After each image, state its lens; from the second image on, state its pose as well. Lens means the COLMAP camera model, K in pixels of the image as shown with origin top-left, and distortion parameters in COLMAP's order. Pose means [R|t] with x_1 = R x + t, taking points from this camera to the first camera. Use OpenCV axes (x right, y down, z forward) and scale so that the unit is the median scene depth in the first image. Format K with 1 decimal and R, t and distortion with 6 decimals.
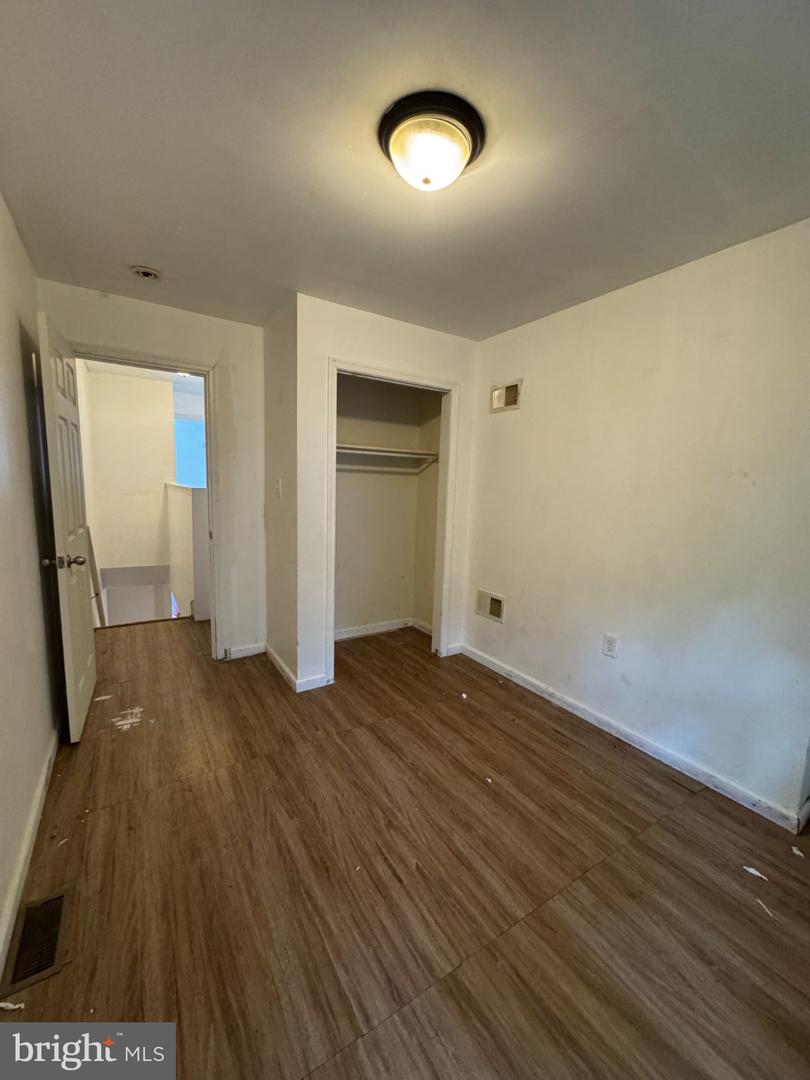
lens RADIAL K [[433.1, 0, 406.4], [0, 433.1, 541.8], [0, 0, 1]] dist [-0.002764, 0.000762]
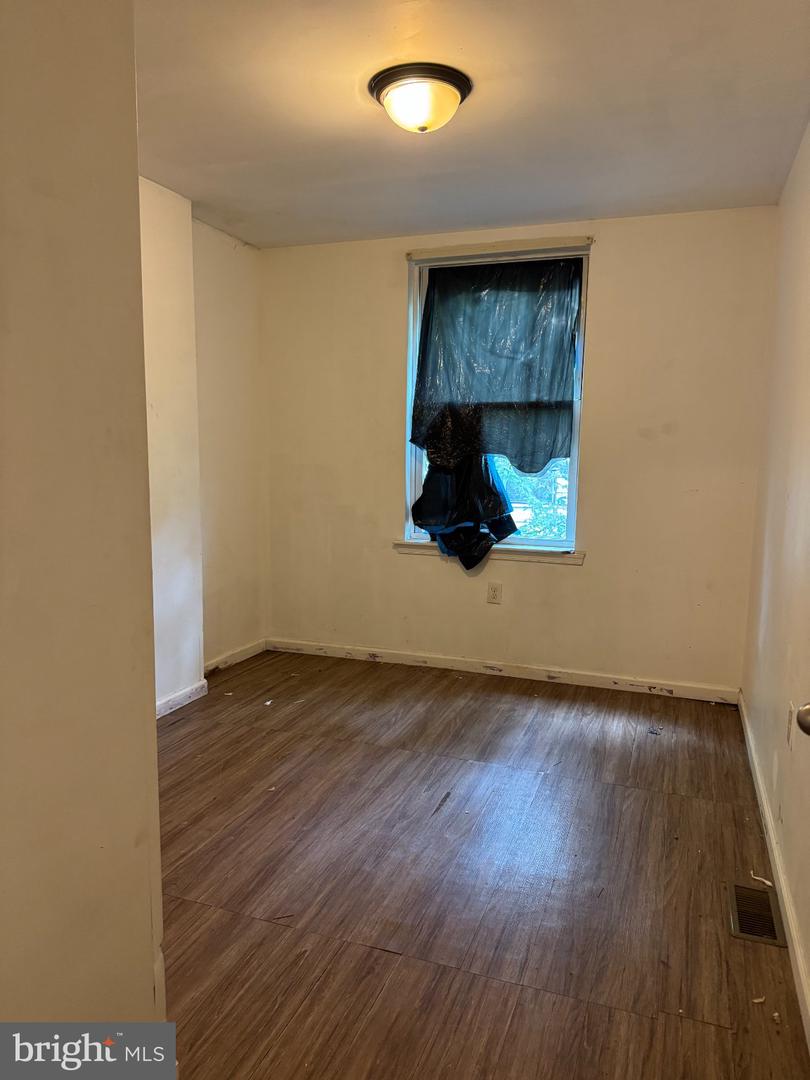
lens RADIAL K [[764.0, 0, 405.2], [0, 764.0, 539.5], [0, 0, 1]] dist [0.048593, -0.050508]
pose [[-0.605809, -0.139275, 0.783325, -1.214833], [0.077557, 0.969532, 0.232364, -0.253614], [-0.791821, 0.201521, -0.576549, 1.838319]]
